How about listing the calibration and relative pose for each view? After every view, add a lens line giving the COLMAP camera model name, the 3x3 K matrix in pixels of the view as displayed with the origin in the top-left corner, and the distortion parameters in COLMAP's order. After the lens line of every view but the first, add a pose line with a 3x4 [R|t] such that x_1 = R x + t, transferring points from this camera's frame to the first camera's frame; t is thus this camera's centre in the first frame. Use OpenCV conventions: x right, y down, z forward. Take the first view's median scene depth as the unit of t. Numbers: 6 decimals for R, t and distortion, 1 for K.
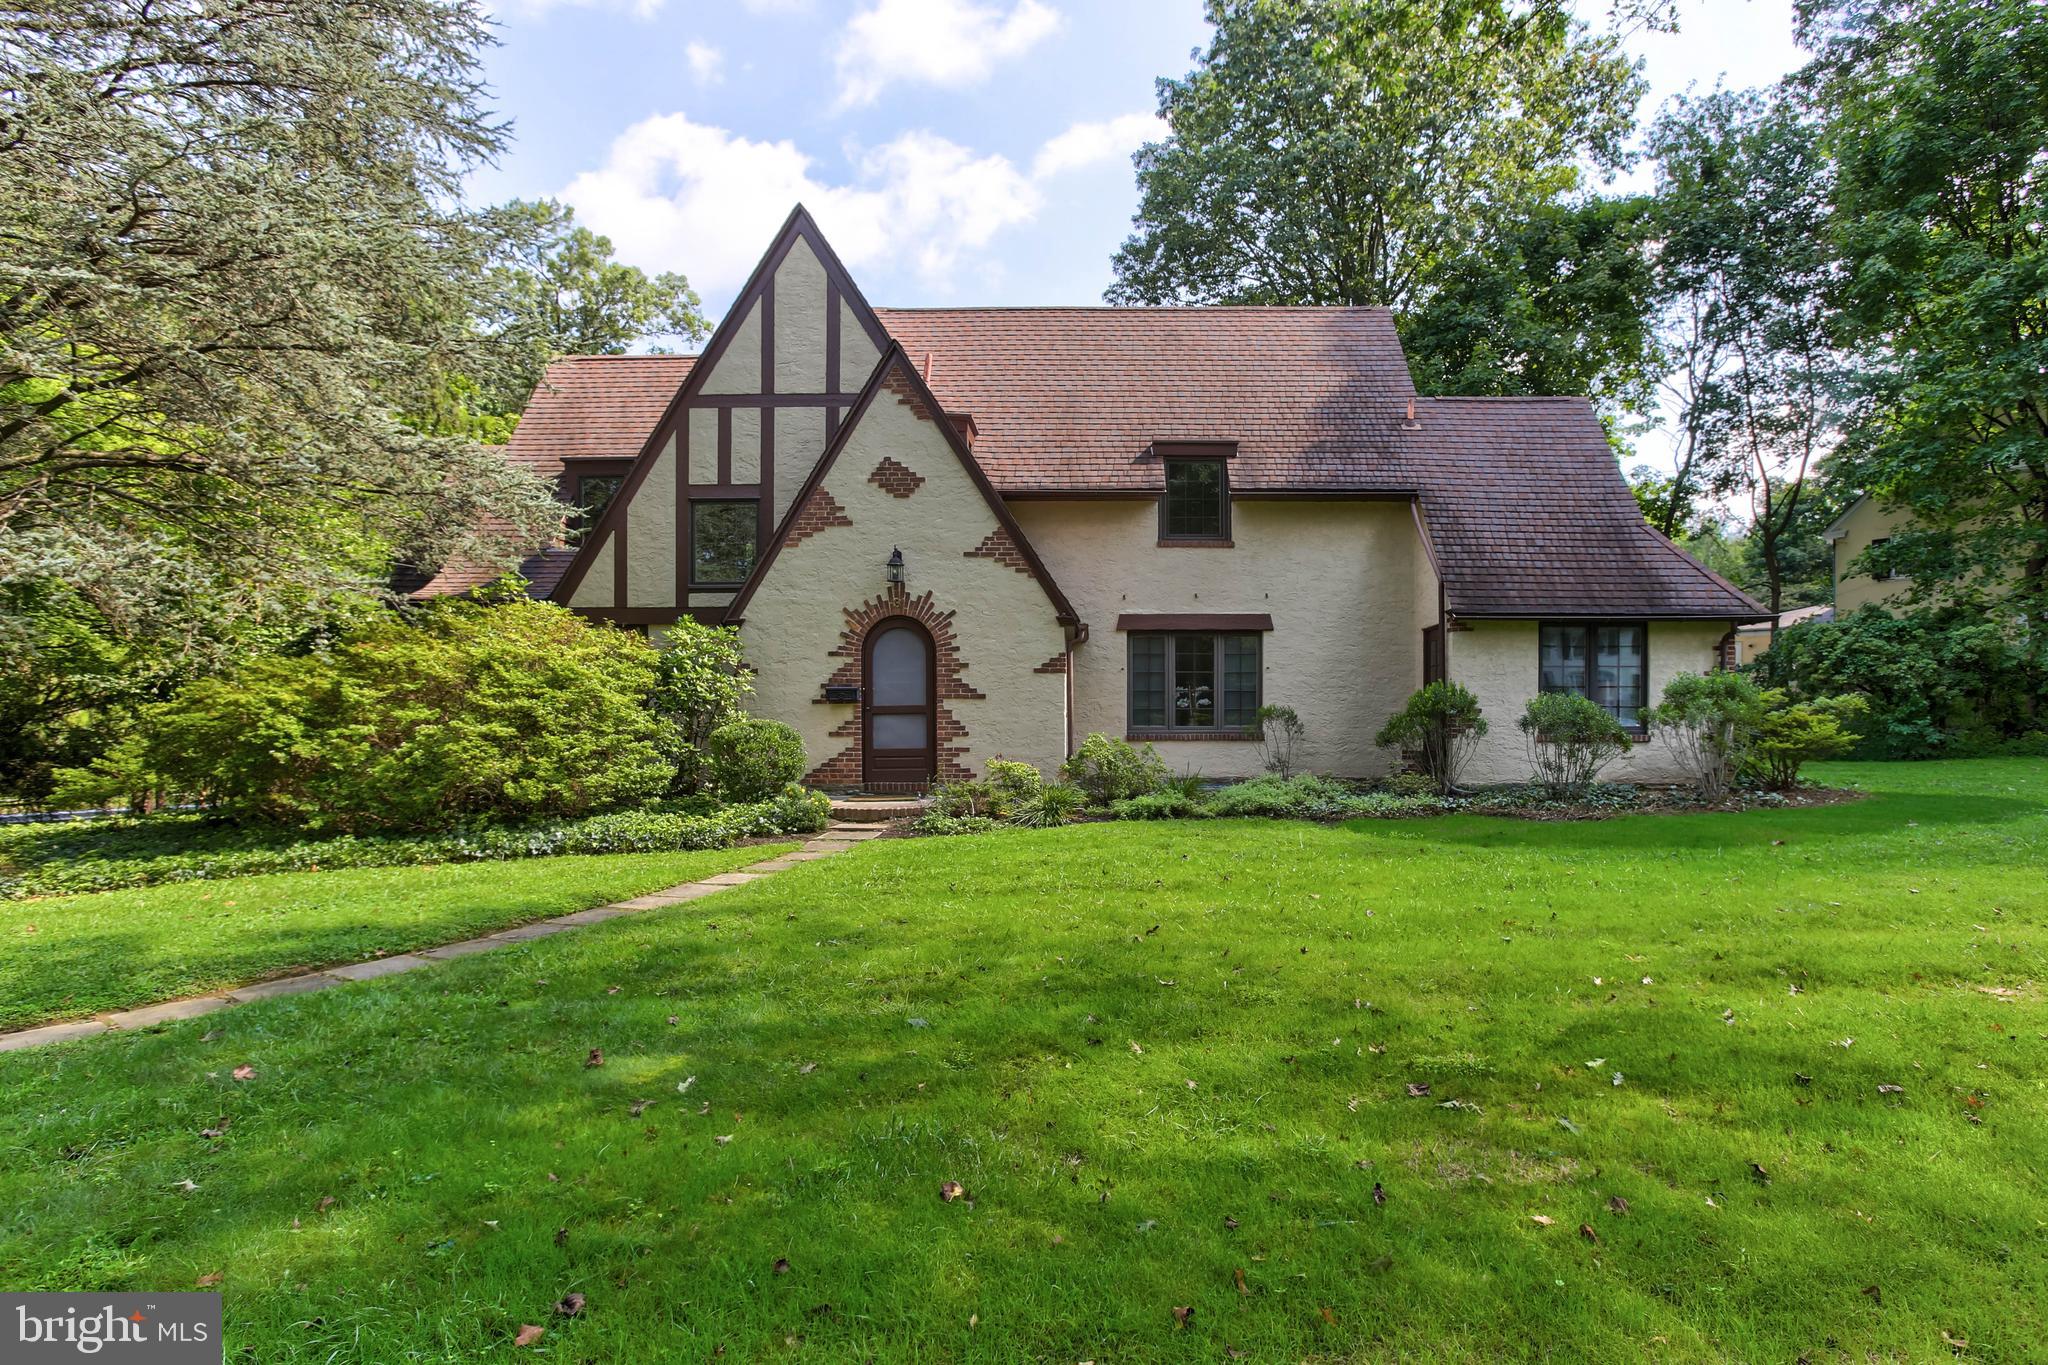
lens RADIAL K [[1050.6, 0, 1018.3], [0, 1050.6, 706.9], [0, 0, 1]] dist [-0.000080, 0.001129]
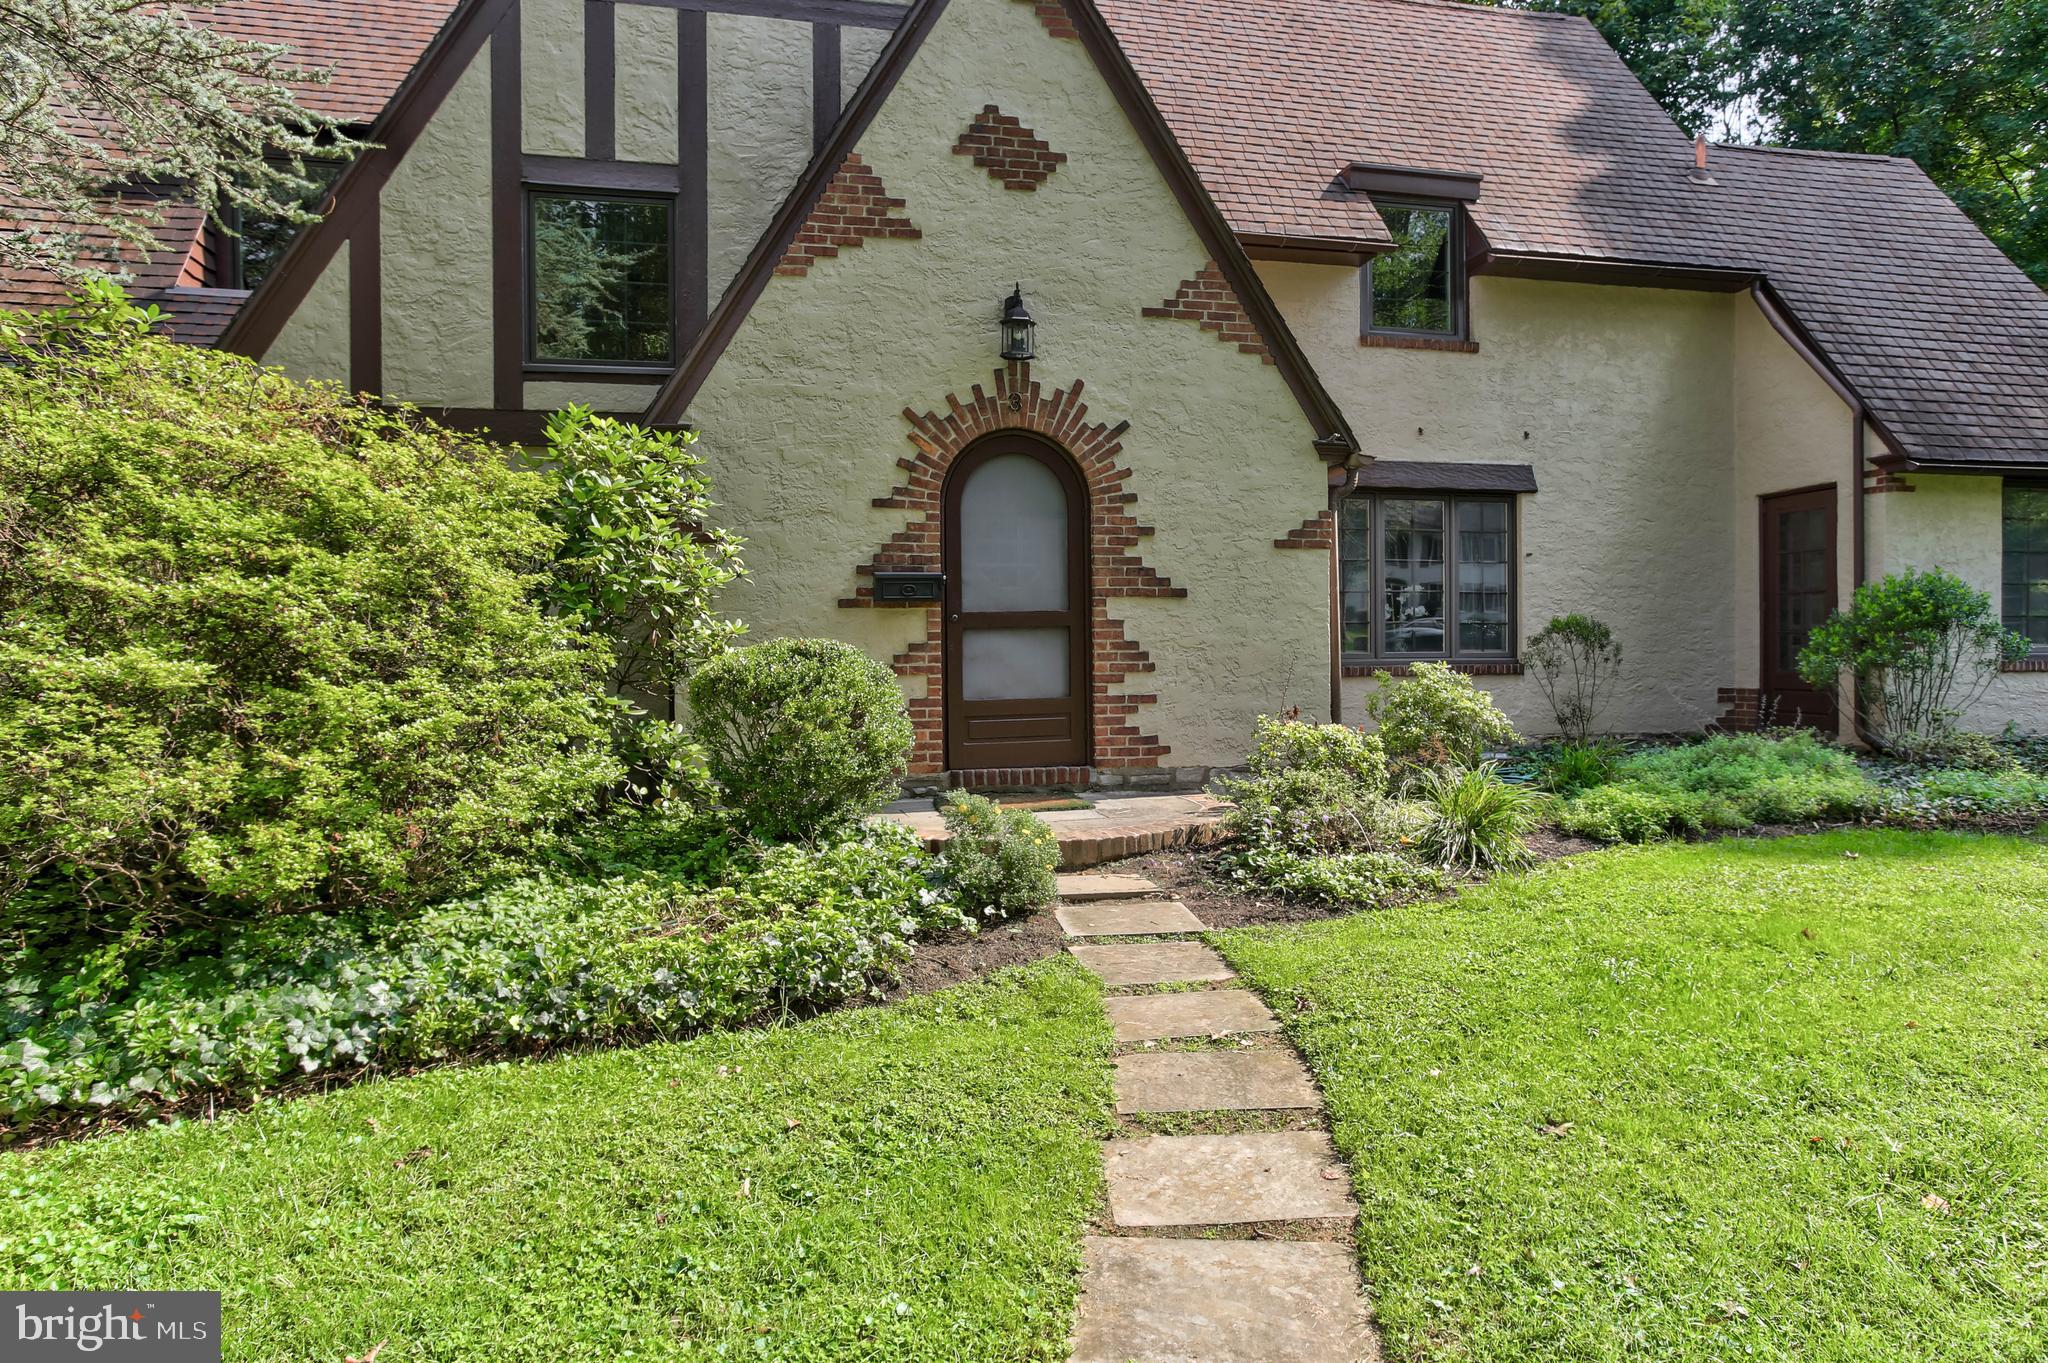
lens RADIAL K [[1233.8, 0, 1024.1], [0, 1233.8, 639.0], [0, 0, 1]] dist [-0.017490, 0.027876]
pose [[0.969710, -0.003889, 0.244226, -0.252412], [0.002811, 0.999985, 0.004760, 0.009047], [-0.244241, -0.003929, 0.969707, 0.439053]]
